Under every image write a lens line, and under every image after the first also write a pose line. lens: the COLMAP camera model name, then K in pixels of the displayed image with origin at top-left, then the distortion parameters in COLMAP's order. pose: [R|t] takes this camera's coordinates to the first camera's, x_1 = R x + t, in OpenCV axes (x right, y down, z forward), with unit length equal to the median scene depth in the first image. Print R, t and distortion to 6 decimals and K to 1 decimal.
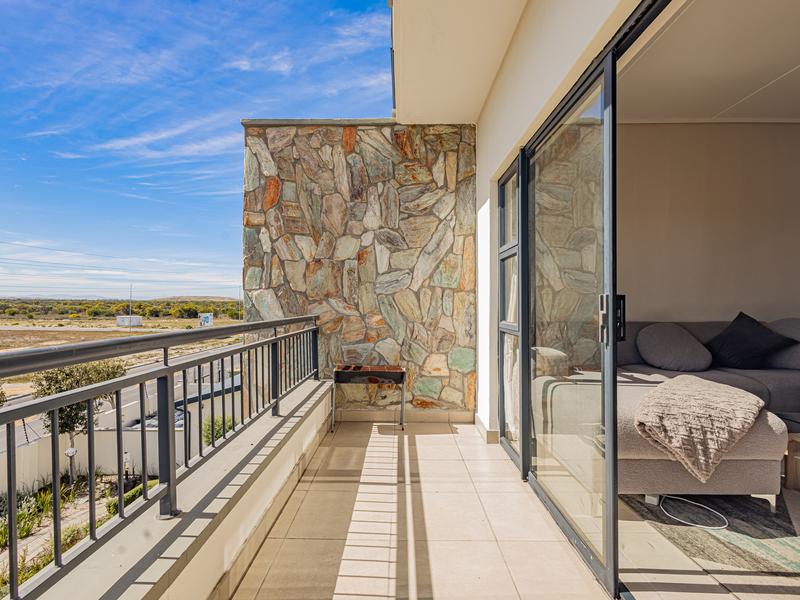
lens RADIAL K [[413.0, 0, 393.1], [0, 413.0, 297.8], [0, 0, 1]] dist [0.010270, -0.000572]
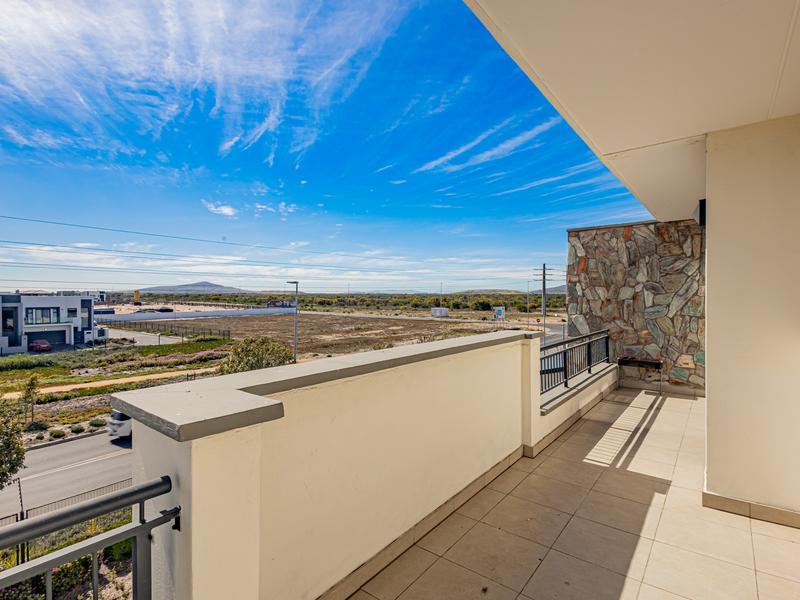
lens RADIAL K [[413.0, 0, 406.1], [0, 413.0, 302.2], [0, 0, 1]] dist [0.010270, -0.000572]
pose [[0.801307, 0.003441, -0.598243, 0.204875], [0.013127, 0.999642, 0.023332, -0.135562], [0.598109, -0.026549, 0.800975, -1.052339]]
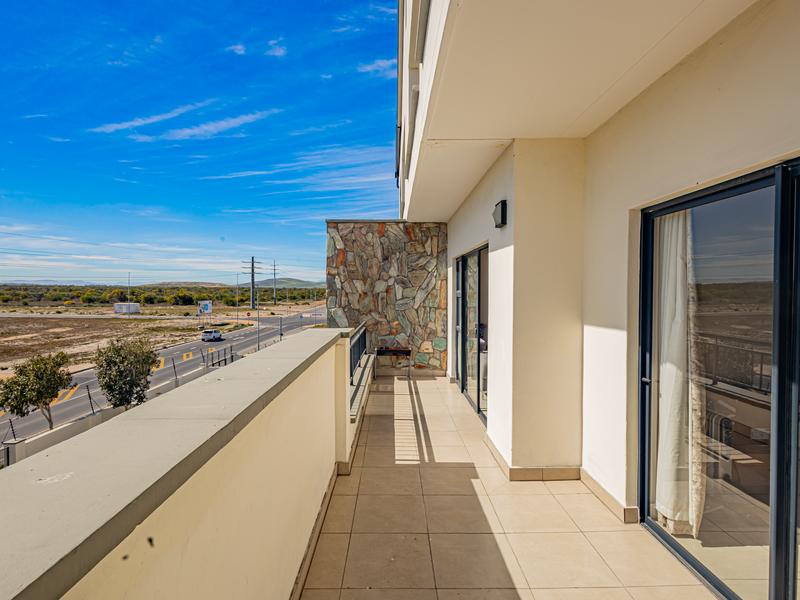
lens RADIAL K [[413.0, 0, 397.8], [0, 413.0, 301.4], [0, 0, 1]] dist [0.010270, -0.000572]
pose [[0.999763, 0.000389, 0.021759, -0.072666], [-0.001285, 0.999152, 0.041162, -0.129835], [-0.021725, -0.041180, 0.998916, -0.927161]]
